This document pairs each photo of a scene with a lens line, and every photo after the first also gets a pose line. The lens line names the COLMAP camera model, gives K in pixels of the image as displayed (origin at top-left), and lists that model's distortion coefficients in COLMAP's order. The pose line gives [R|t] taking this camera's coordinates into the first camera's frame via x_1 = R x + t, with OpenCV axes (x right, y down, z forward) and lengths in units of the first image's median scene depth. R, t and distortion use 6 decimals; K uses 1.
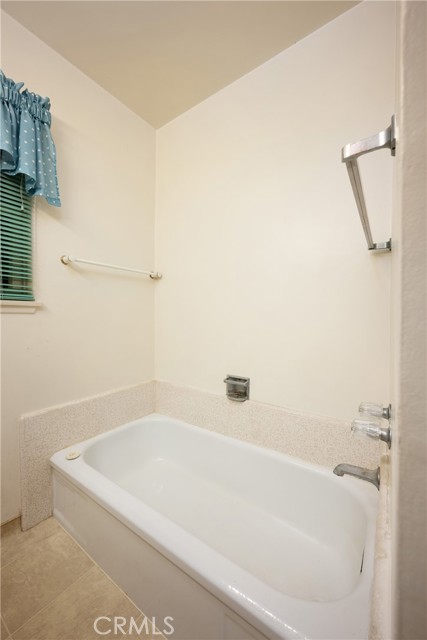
lens RADIAL K [[253.0, 0, 211.8], [0, 253.0, 317.9], [0, 0, 1]] dist [-0.001575, 0.000067]
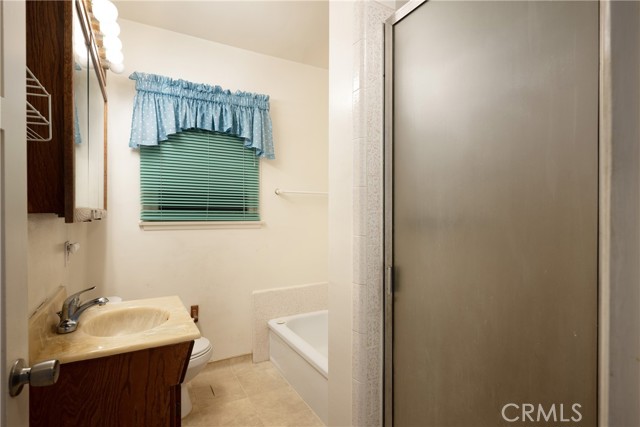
lens RADIAL K [[319.7, 0, 320.0], [0, 319.7, 215.7], [0, 0, 1]] dist [0.006646, 0.000170]
pose [[0.905093, -0.001236, -0.425213, 0.509532], [-0.004397, 0.999915, -0.012266, -0.077109], [0.425192, 0.012972, 0.905010, -0.683130]]
